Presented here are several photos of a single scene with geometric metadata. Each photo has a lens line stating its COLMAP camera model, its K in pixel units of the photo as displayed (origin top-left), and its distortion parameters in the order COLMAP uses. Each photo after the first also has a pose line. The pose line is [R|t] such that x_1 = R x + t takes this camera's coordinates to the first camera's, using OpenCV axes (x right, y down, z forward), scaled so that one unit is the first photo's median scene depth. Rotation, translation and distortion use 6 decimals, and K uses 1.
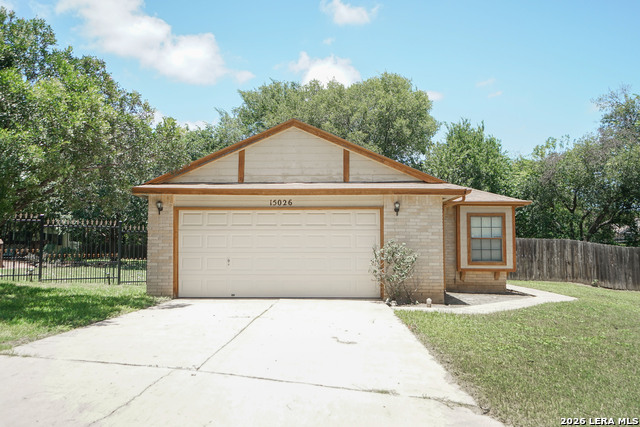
lens RADIAL K [[486.0, 0, 320.0], [0, 486.0, 213.9], [0, 0, 1]] dist [-0.010179, -0.011382]
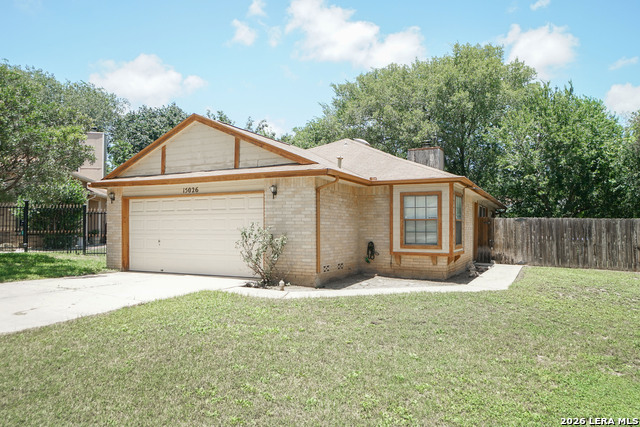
lens RADIAL K [[454.2, 0, 319.9], [0, 454.2, 214.8], [0, 0, 1]] dist [0.002308, -0.002488]
pose [[0.902705, -0.014385, -0.430020, 0.590740], [0.031243, 0.998994, 0.032169, 0.008886], [0.429124, -0.042474, 0.902246, 0.164138]]
